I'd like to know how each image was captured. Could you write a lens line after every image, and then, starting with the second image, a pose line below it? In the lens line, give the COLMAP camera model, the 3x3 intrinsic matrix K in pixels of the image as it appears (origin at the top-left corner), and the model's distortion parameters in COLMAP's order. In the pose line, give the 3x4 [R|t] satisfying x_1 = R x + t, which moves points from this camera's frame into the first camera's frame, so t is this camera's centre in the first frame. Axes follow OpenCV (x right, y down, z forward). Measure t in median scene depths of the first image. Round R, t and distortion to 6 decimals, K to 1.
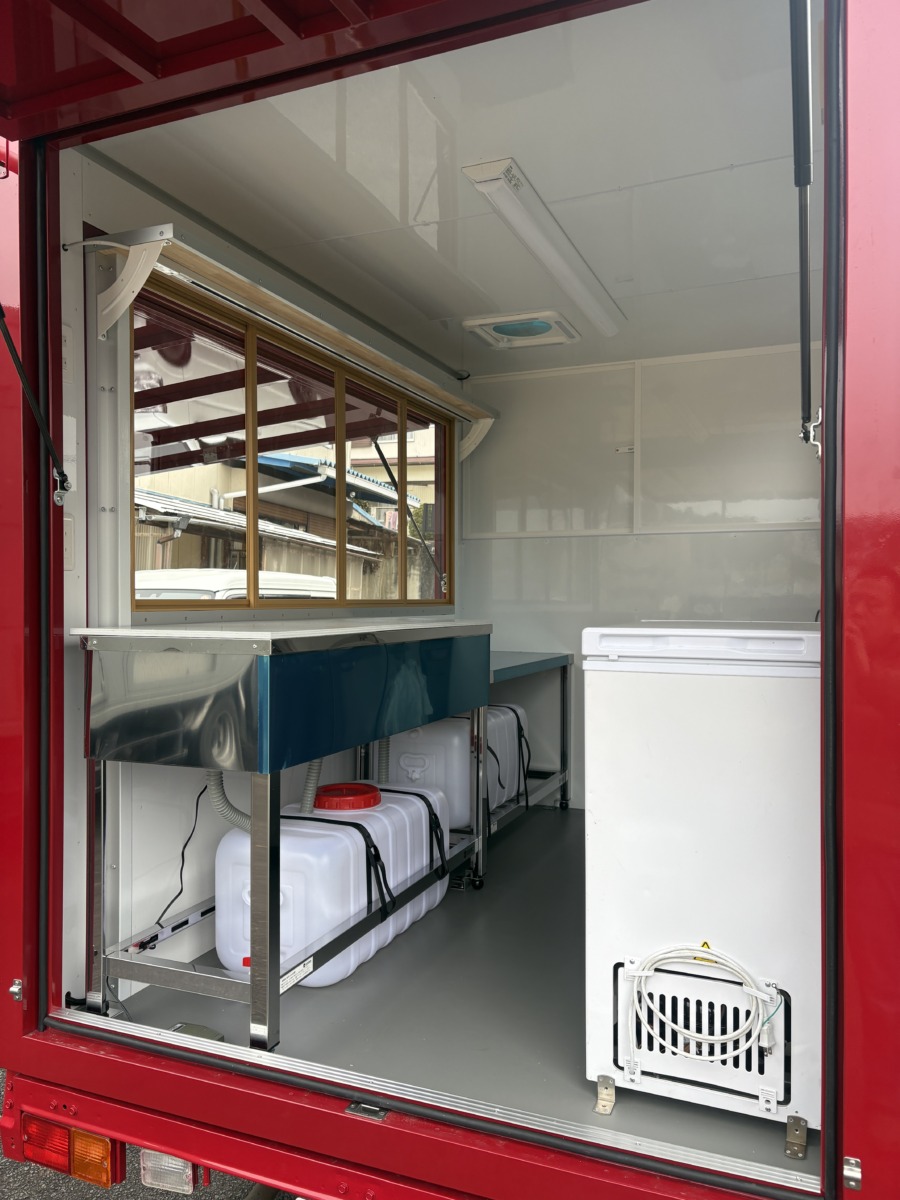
lens RADIAL K [[913.8, 0, 445.9], [0, 913.8, 603.6], [0, 0, 1]] dist [0.048880, -0.052526]
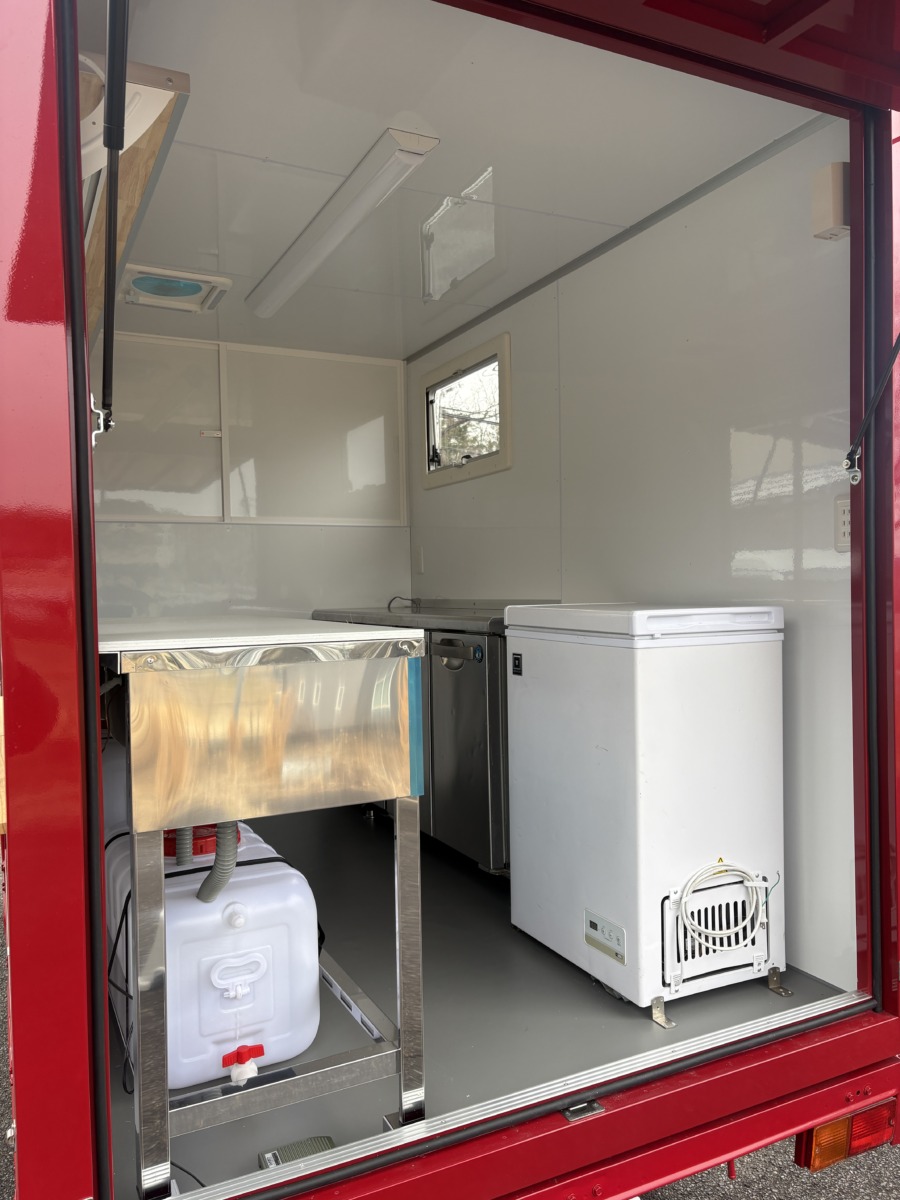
lens RADIAL K [[913.8, 0, 449.7], [0, 913.8, 595.9], [0, 0, 1]] dist [0.048880, -0.052526]
pose [[0.654369, -0.024779, 0.755769, -0.884189], [0.022692, 0.999656, 0.013128, -0.012952], [-0.755834, 0.008559, 0.654707, 0.448355]]
